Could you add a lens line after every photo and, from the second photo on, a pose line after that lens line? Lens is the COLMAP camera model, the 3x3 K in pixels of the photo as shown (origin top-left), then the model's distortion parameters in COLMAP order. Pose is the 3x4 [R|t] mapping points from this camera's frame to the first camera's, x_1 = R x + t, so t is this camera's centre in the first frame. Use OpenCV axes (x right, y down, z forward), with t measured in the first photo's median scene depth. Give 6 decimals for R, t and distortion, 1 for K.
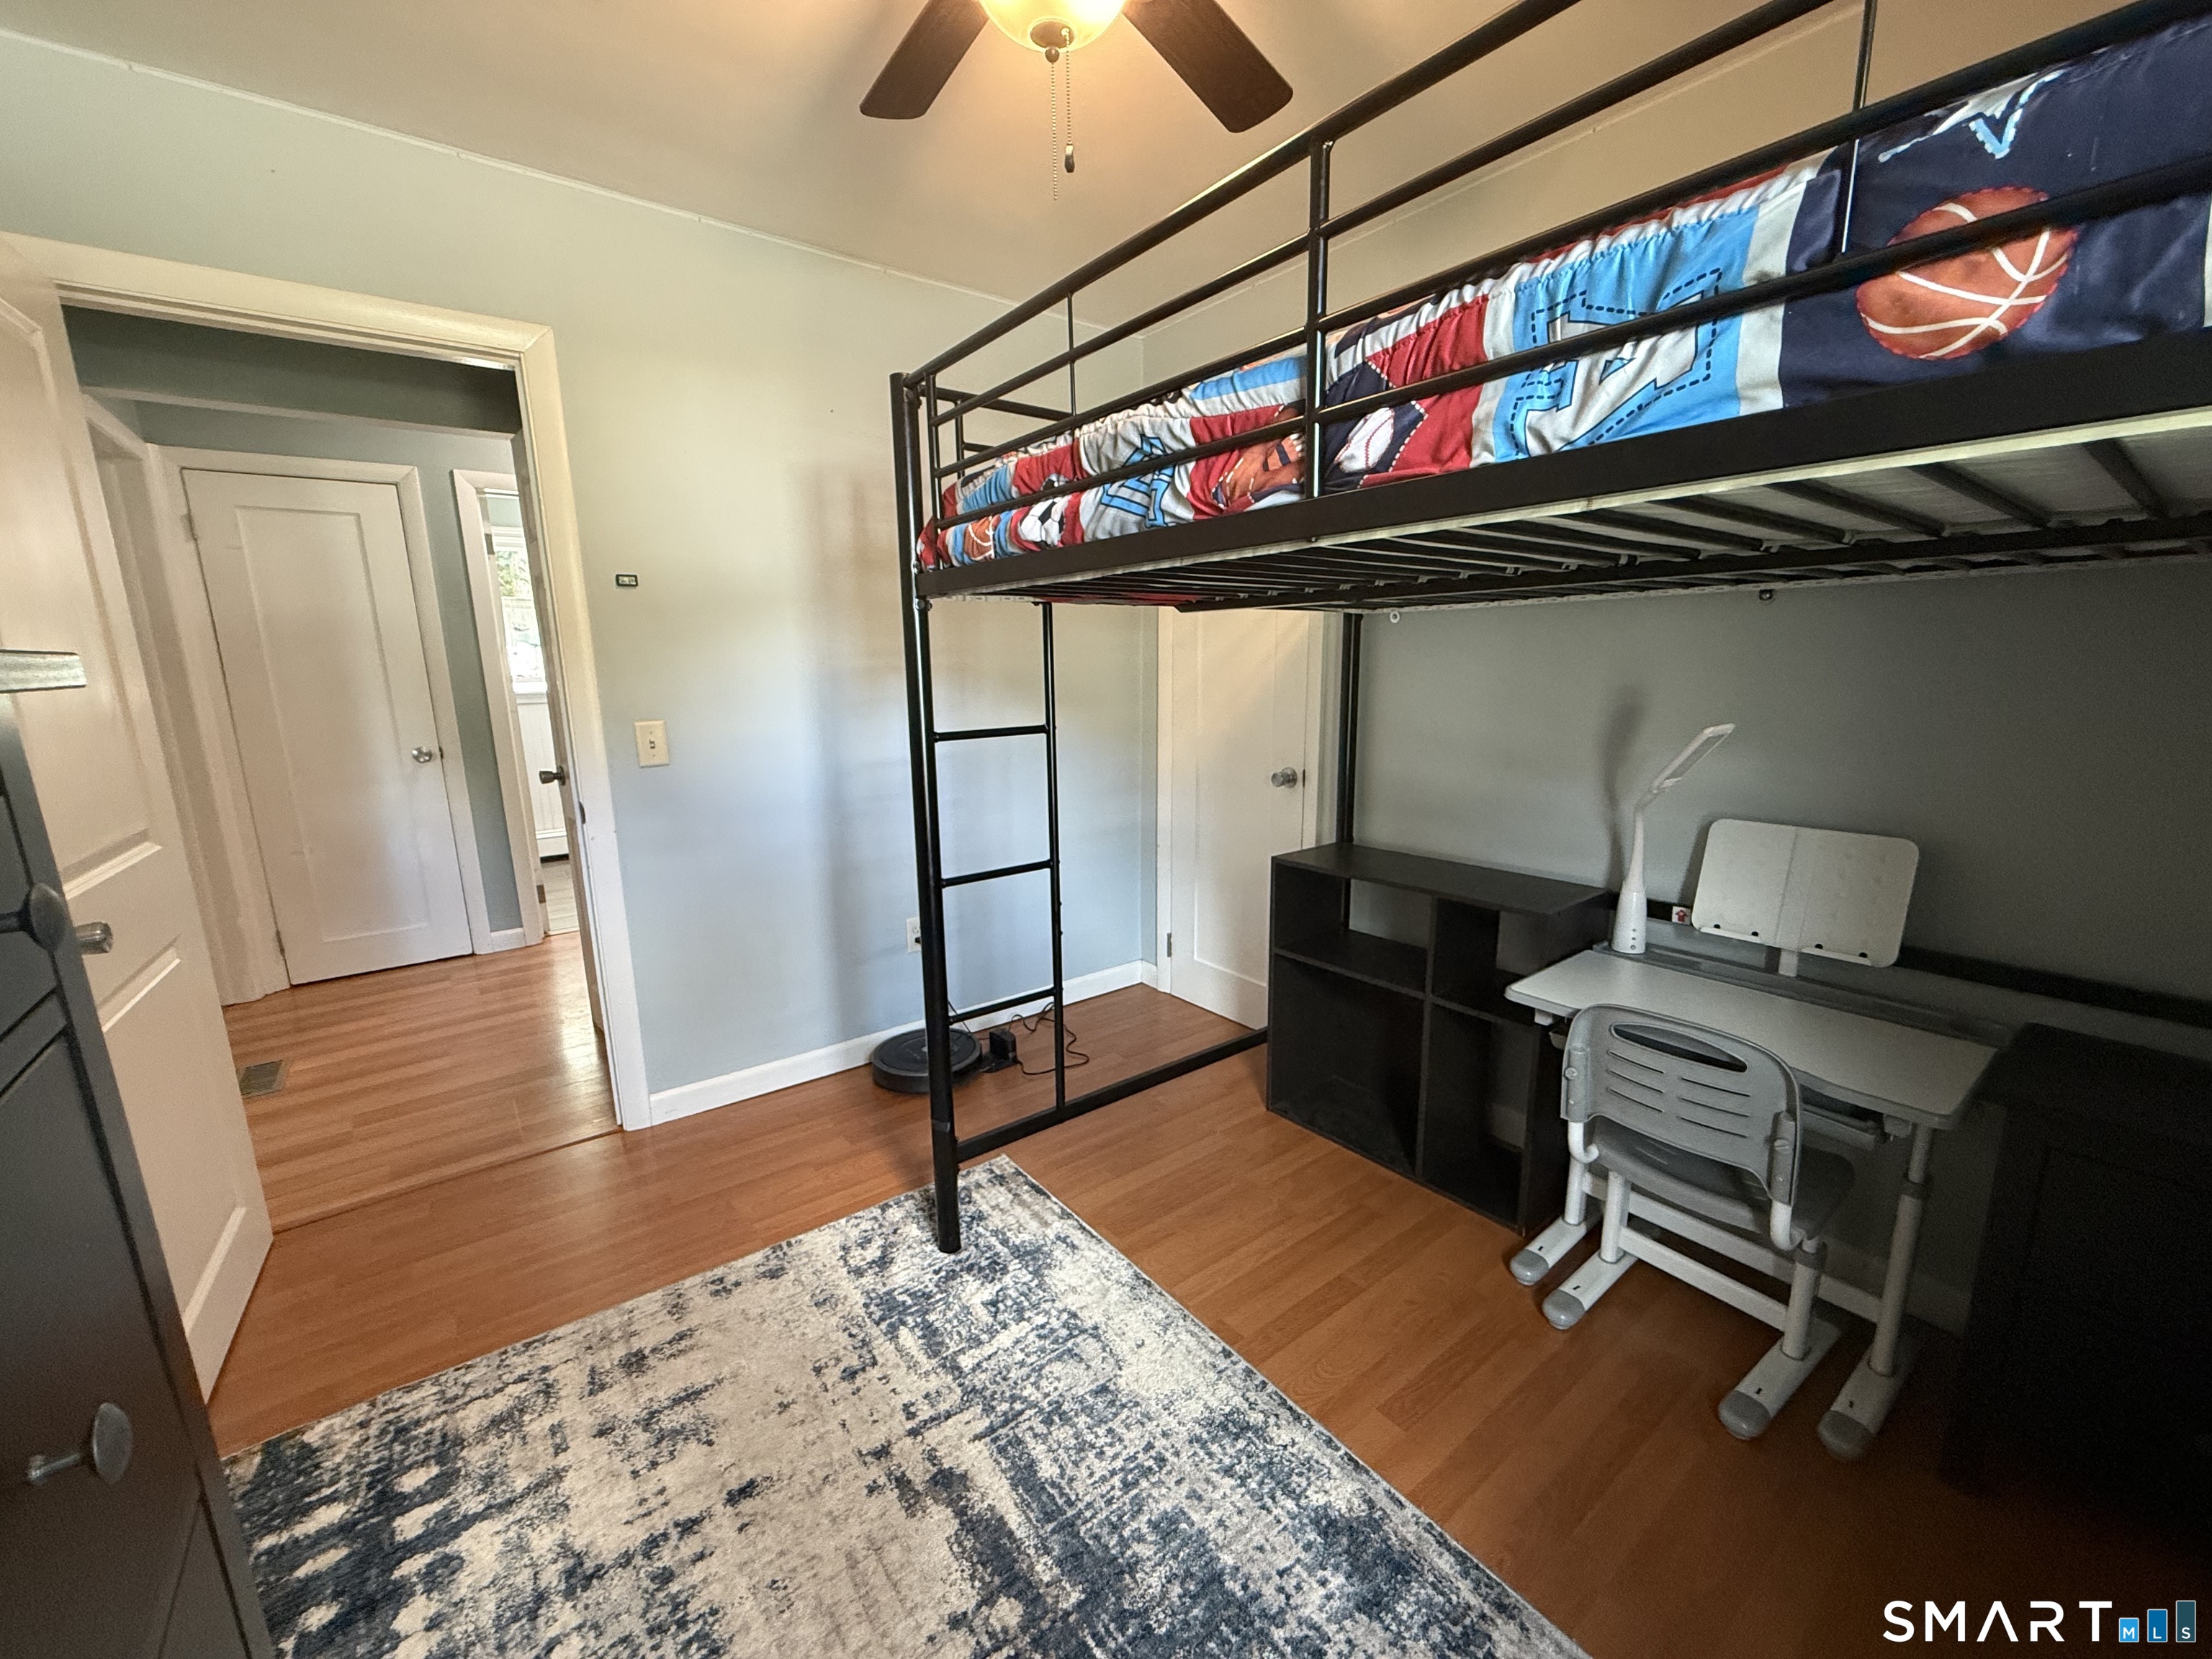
lens RADIAL K [[881.8, 0, 1101.1], [0, 881.8, 830.2], [0, 0, 1]] dist [0.000190, -0.000163]
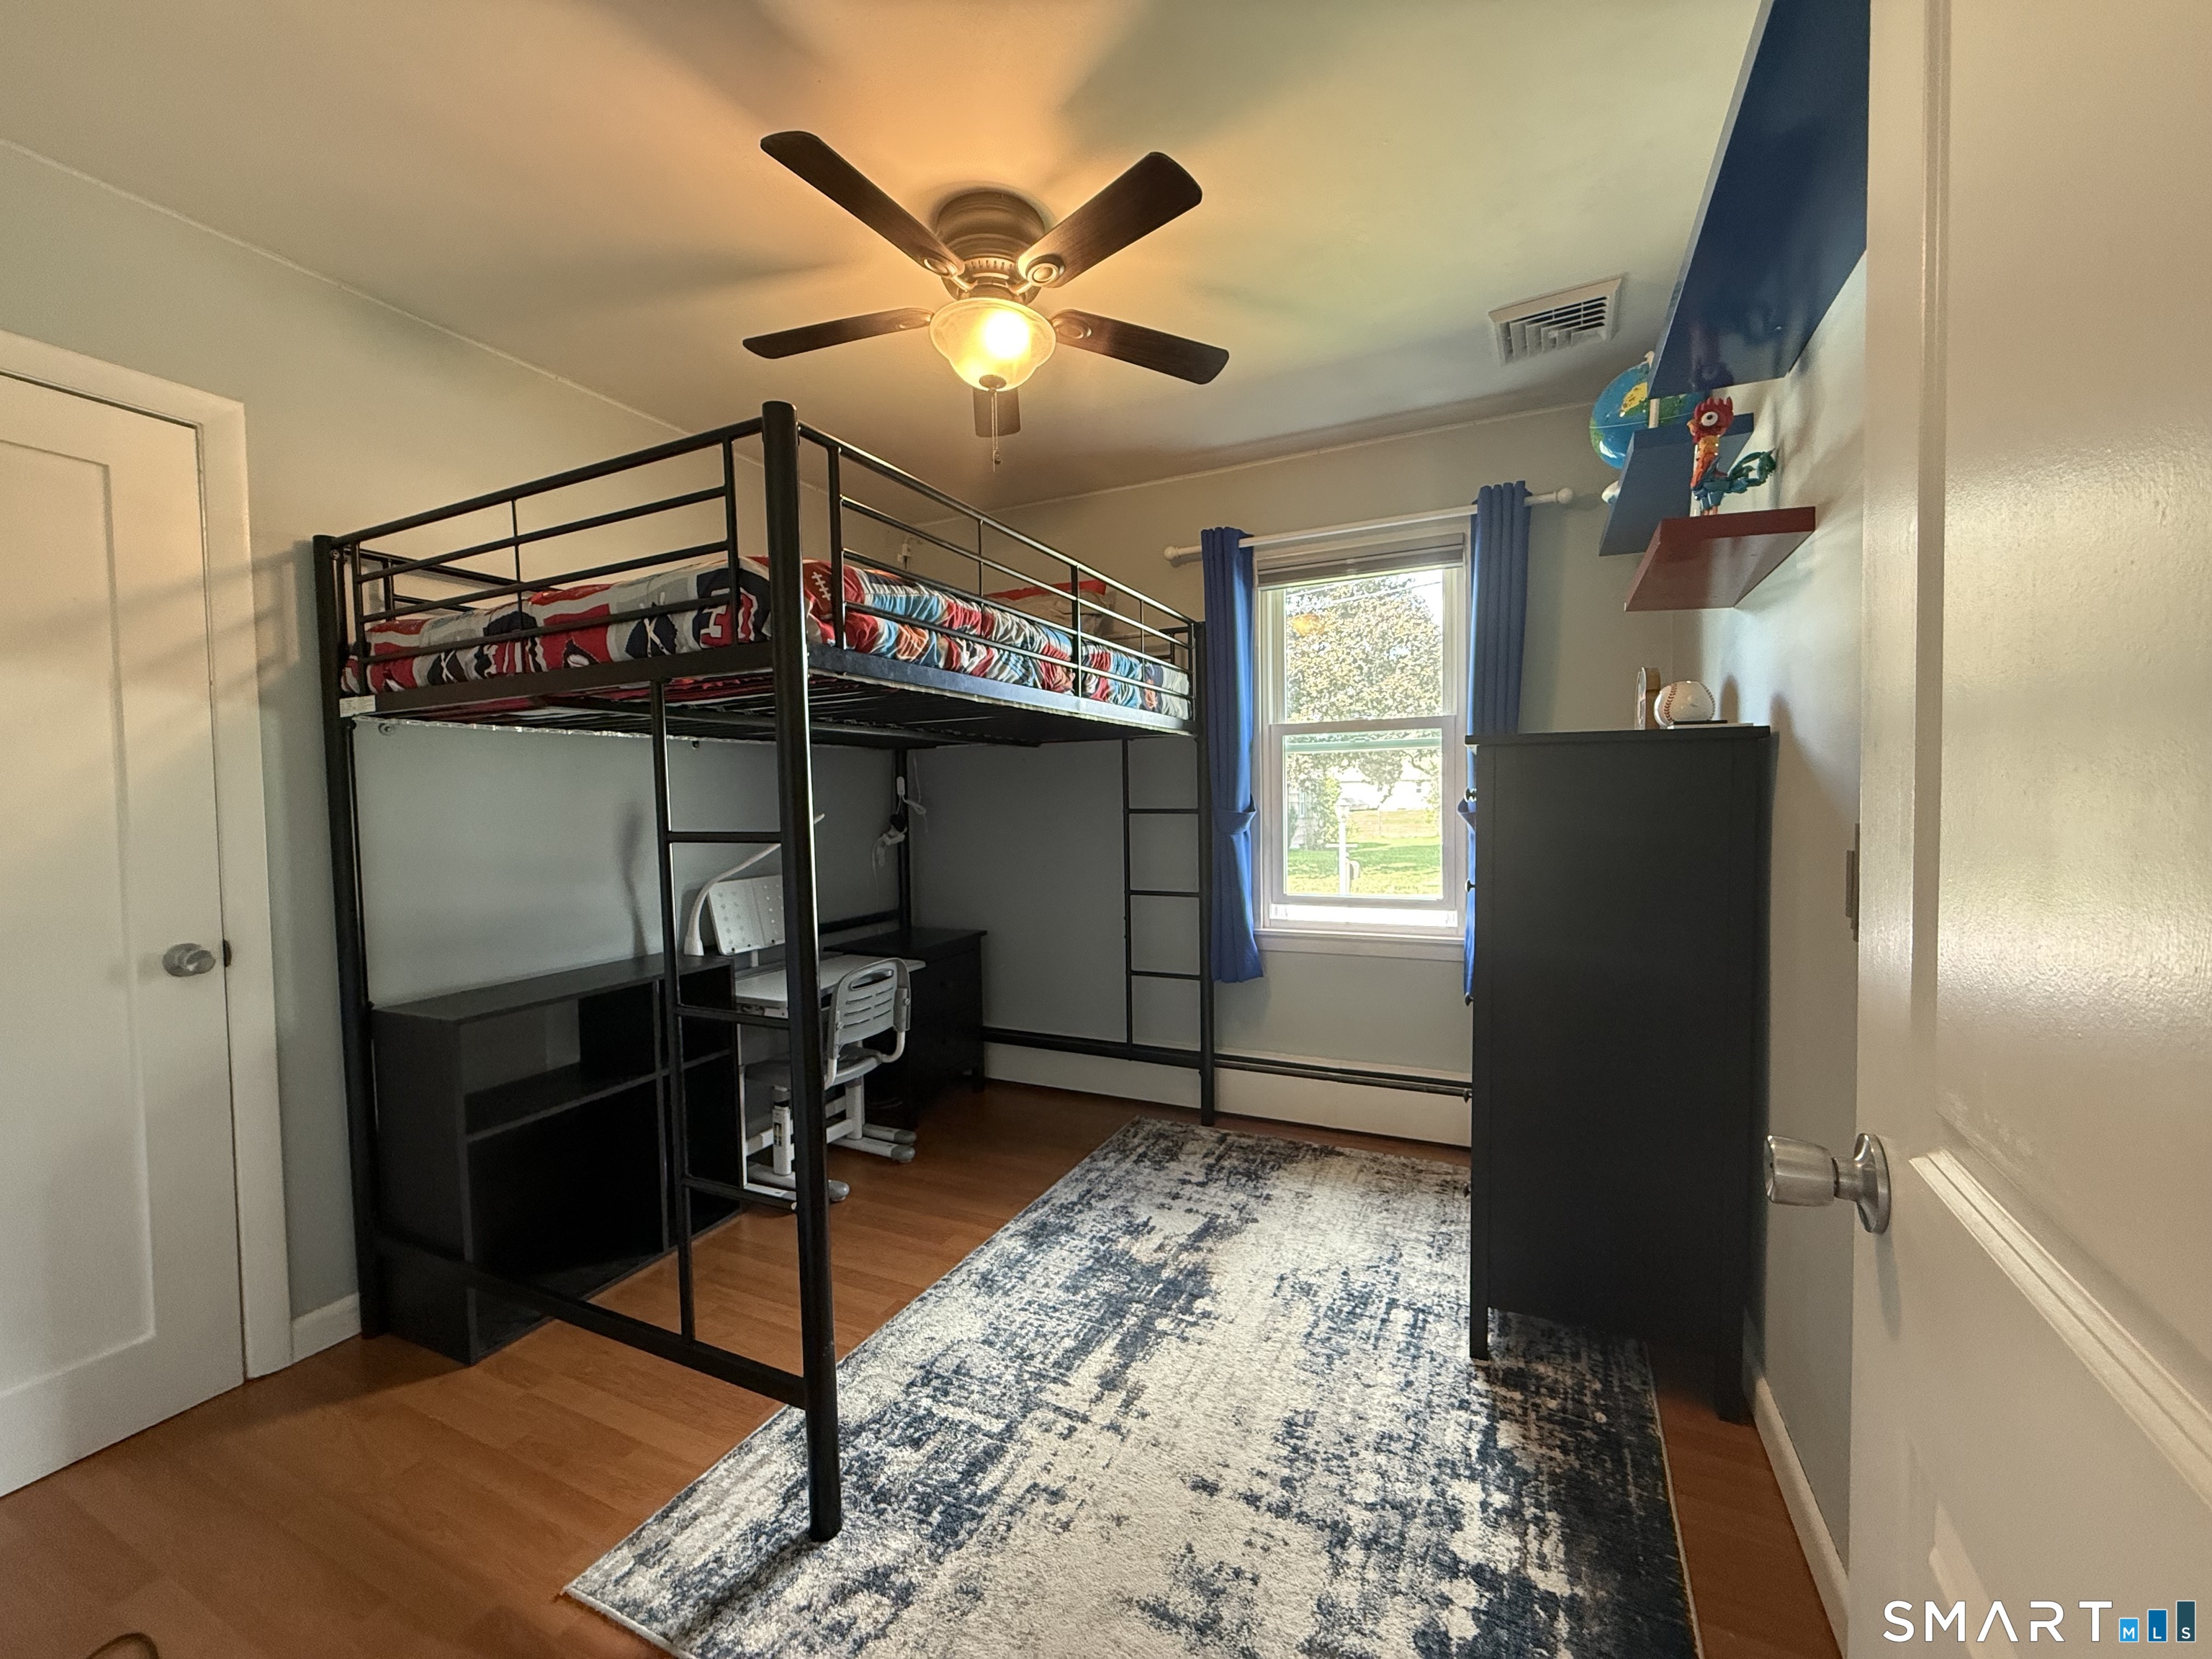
lens RADIAL K [[881.8, 0, 1101.1], [0, 881.8, 830.2], [0, 0, 1]] dist [0.000190, -0.000163]
pose [[-0.455059, -0.007722, 0.890428, -1.232554], [0.199287, 0.973715, 0.110291, -0.172066], [-0.867874, 0.227640, -0.441559, 1.323371]]
